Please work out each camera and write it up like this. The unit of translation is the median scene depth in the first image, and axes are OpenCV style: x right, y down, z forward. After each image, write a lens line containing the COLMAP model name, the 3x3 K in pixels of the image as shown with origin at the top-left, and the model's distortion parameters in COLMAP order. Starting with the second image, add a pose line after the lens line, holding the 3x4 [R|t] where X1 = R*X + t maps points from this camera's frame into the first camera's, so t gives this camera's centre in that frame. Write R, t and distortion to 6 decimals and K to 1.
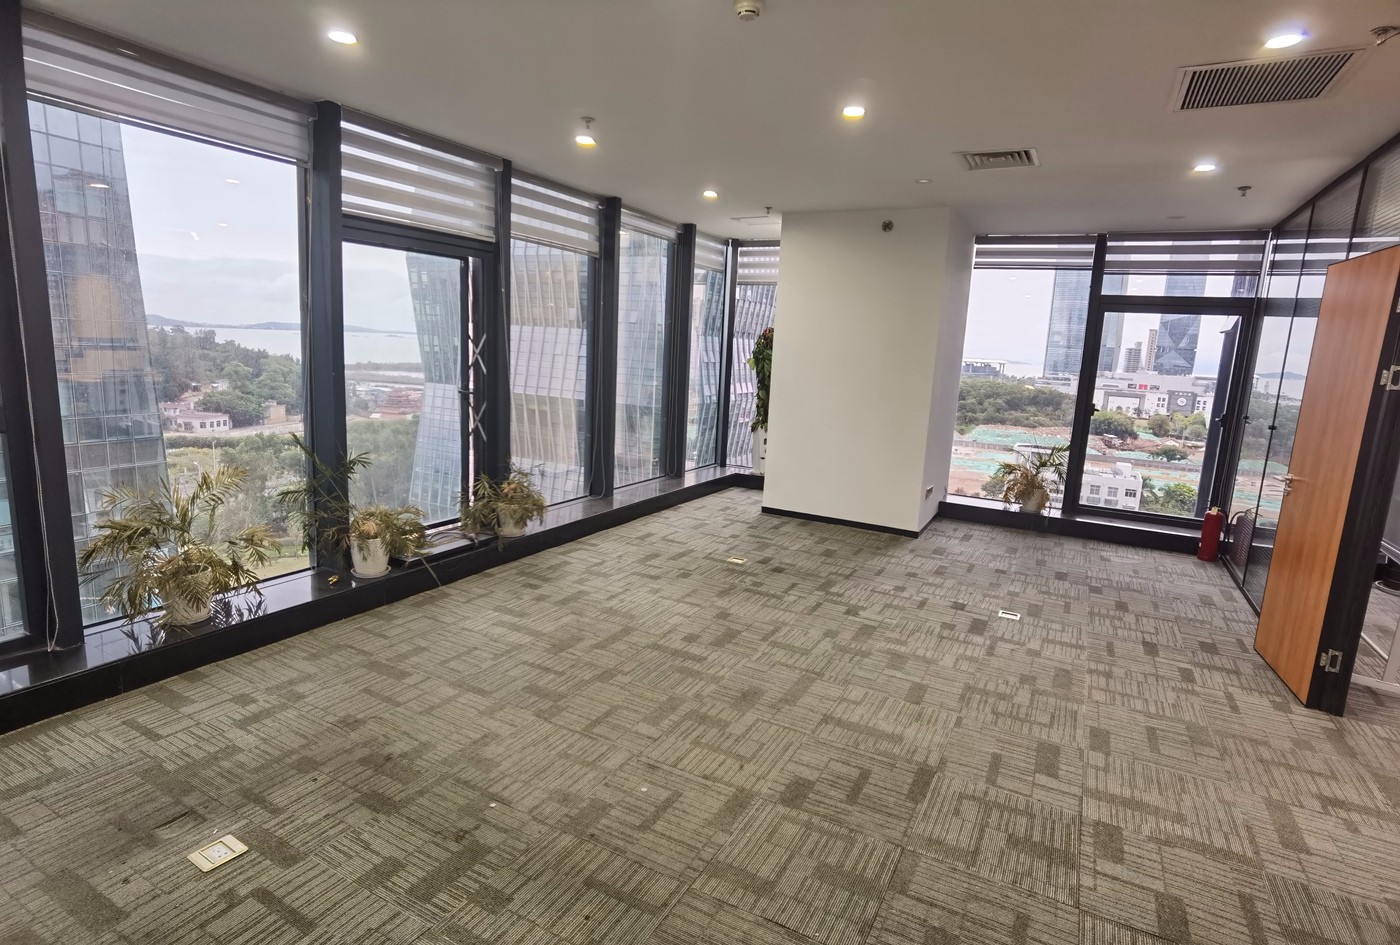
lens RADIAL K [[723.8, 0, 700.0], [0, 723.8, 472.5], [0, 0, 1]] dist [-0.010449, -0.000530]
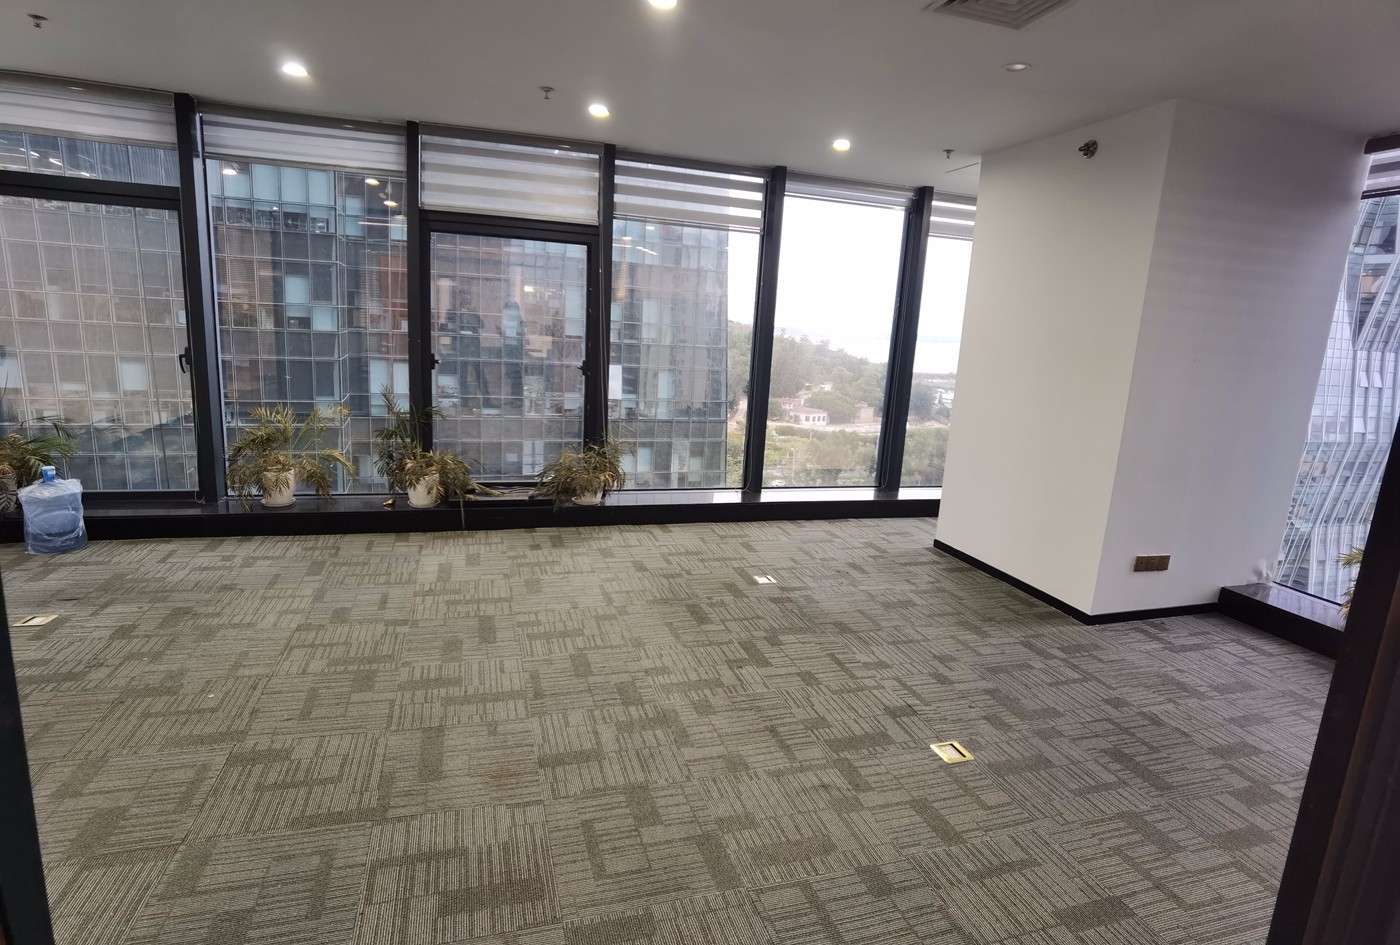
lens RADIAL K [[729.1, 0, 700.0], [0, 729.1, 472.5], [0, 0, 1]] dist [-0.021216, 0.000117]
pose [[0.710685, 0.129815, -0.691430, 0.622592], [-0.141780, 0.989091, 0.039973, -0.025144], [0.689076, 0.069623, 0.721337, 0.378377]]
